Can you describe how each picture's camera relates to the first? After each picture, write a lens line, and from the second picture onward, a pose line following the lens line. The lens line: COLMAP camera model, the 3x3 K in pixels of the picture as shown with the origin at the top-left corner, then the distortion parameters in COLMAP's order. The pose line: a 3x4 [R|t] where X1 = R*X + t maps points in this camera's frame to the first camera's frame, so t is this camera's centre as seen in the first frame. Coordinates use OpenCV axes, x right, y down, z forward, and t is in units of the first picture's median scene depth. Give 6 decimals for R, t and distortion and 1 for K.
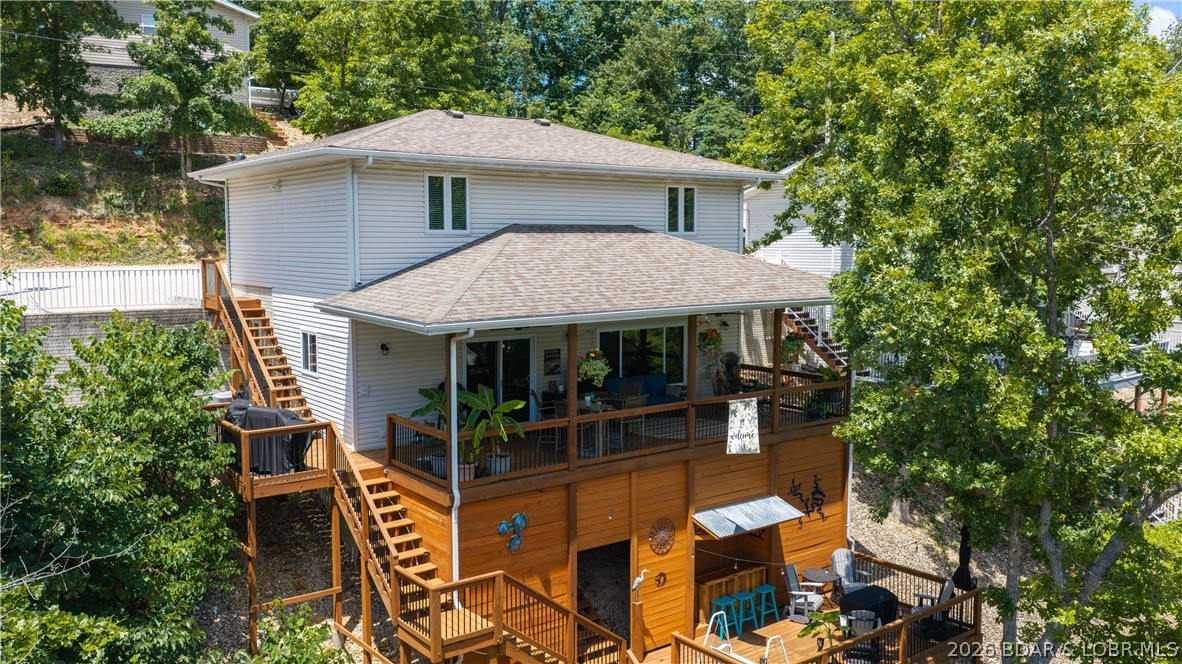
lens RADIAL K [[973.2, 0, 592.0], [0, 973.2, 332.0], [0, 0, 1]] dist [0.002579, -0.001428]
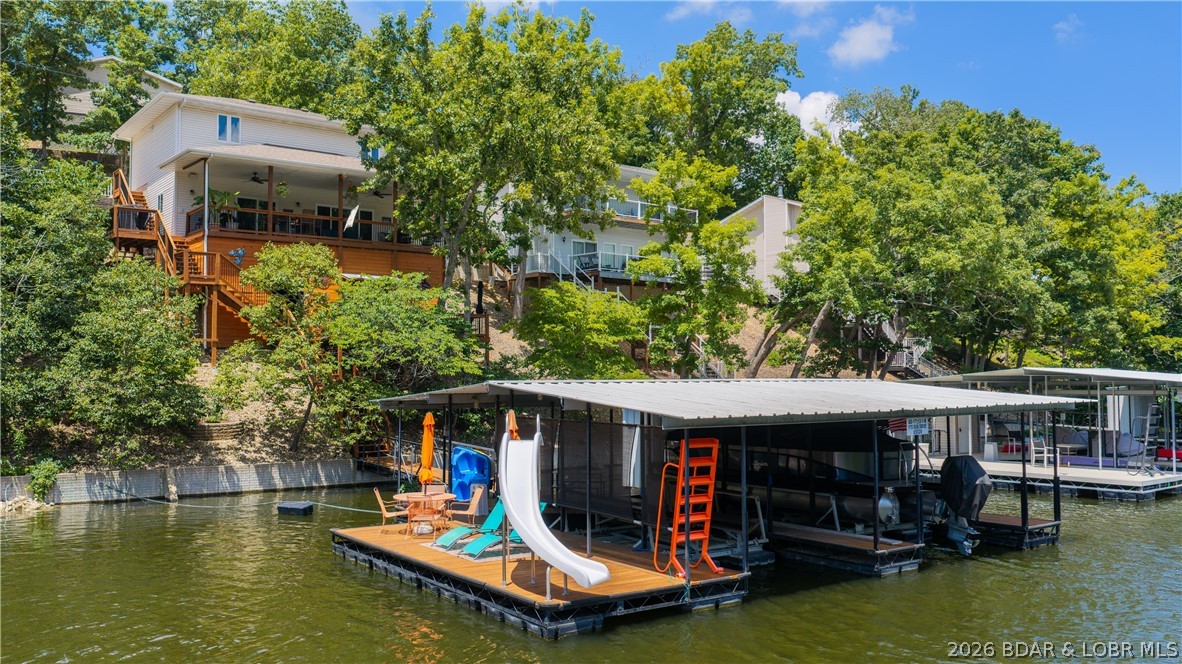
lens RADIAL K [[973.2, 0, 590.2], [0, 973.2, 331.5], [0, 0, 1]] dist [0.002579, -0.001428]
pose [[0.999846, -0.004289, 0.017000, 0.342778], [0.006582, 0.990514, -0.137251, 0.343746], [-0.016250, 0.137342, 0.990390, -0.595904]]
